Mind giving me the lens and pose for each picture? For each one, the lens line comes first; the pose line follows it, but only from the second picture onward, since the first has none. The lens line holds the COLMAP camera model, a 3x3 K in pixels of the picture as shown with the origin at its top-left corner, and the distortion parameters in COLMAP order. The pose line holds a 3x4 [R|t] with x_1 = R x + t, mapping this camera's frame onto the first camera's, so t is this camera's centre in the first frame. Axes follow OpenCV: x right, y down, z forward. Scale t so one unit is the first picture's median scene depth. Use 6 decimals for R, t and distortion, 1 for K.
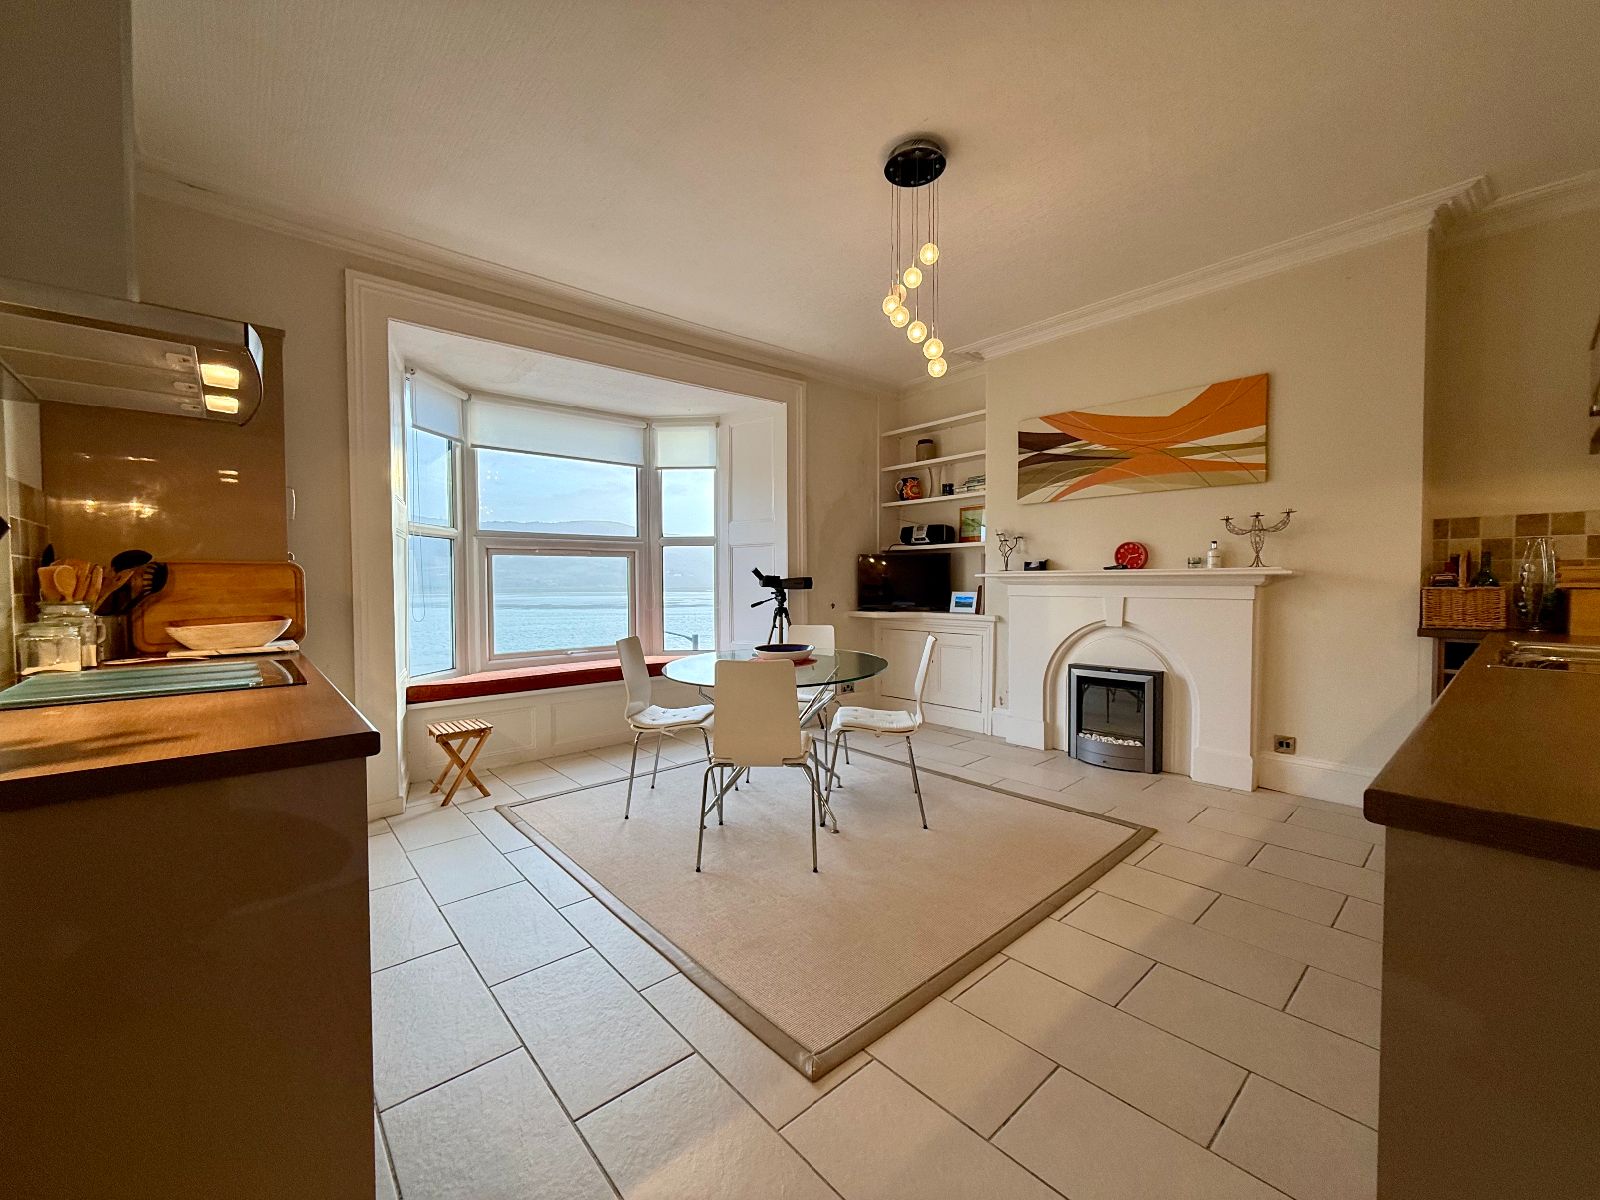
lens RADIAL K [[634.2, 0, 796.4], [0, 634.2, 597.9], [0, 0, 1]] dist [0.000102, 0.000160]
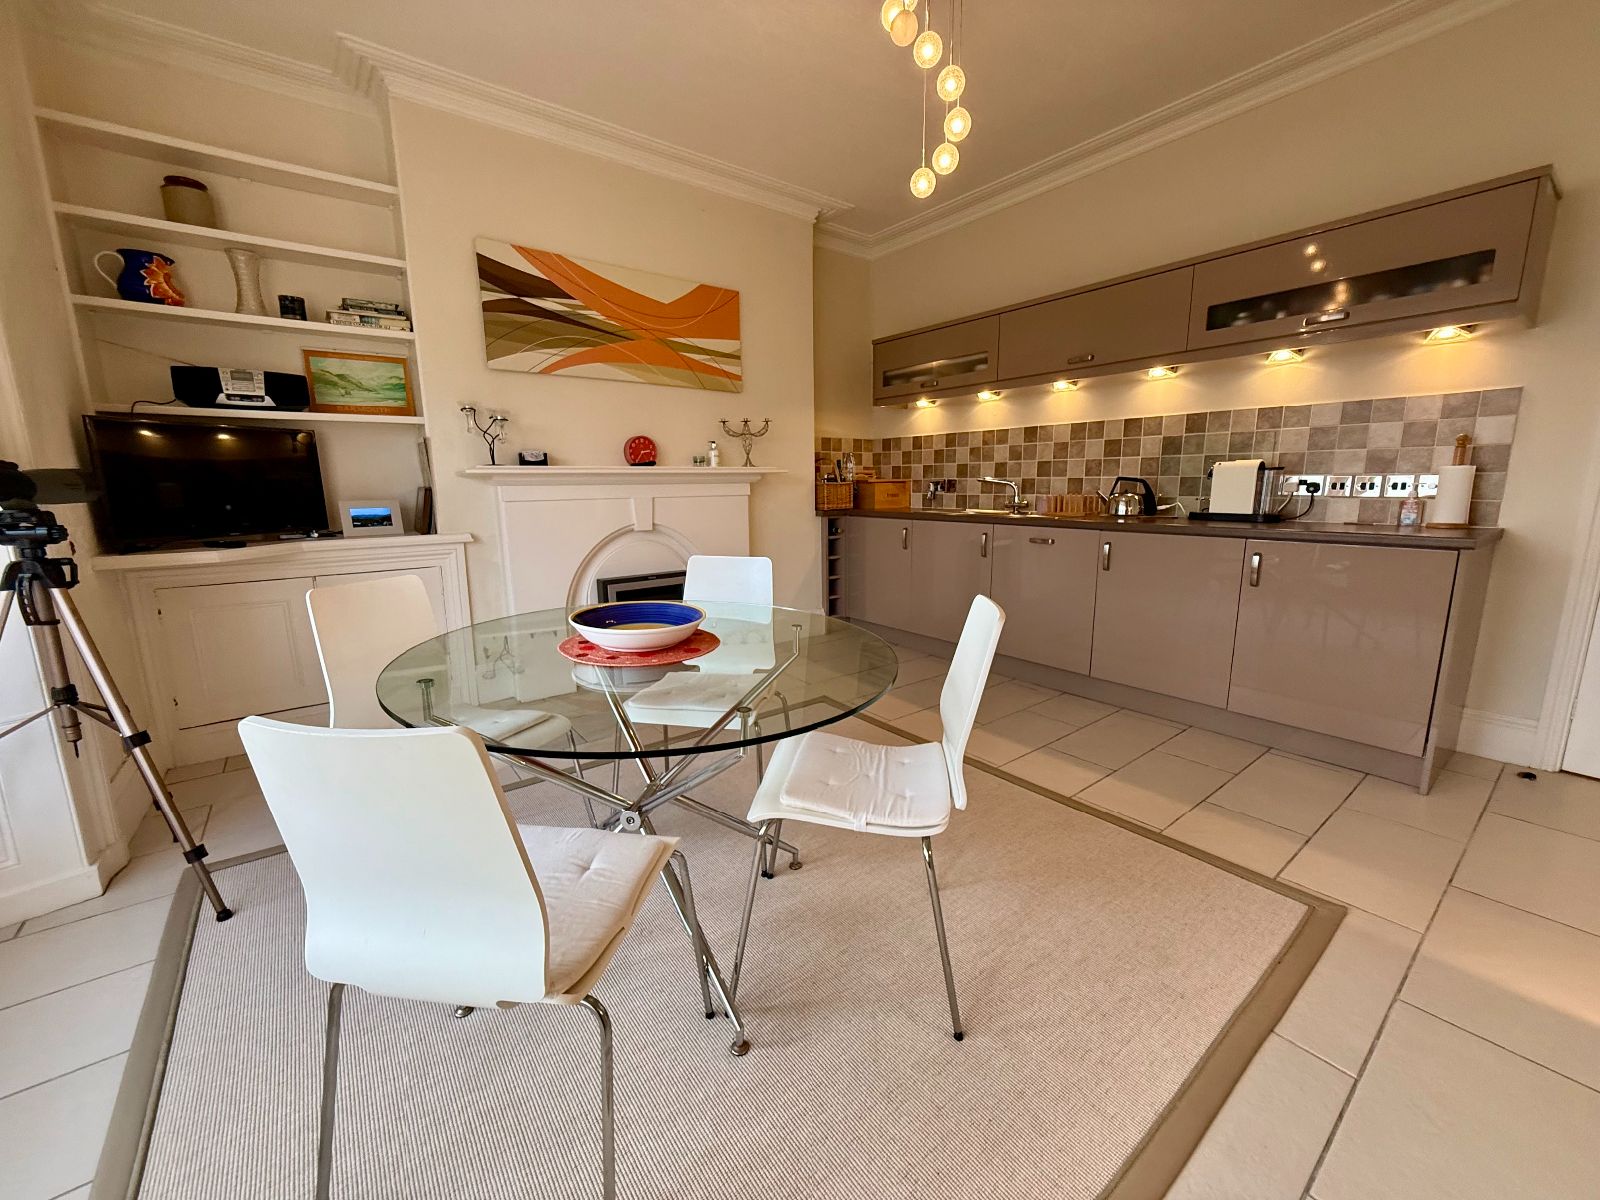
lens RADIAL K [[634.2, 0, 793.7], [0, 634.2, 601.2], [0, 0, 1]] dist [0.000102, 0.000160]
pose [[0.059517, -0.189987, 0.979981, -0.362650], [0.035337, 0.981507, 0.188137, -0.017079], [-0.997602, 0.023432, 0.065129, 0.651219]]
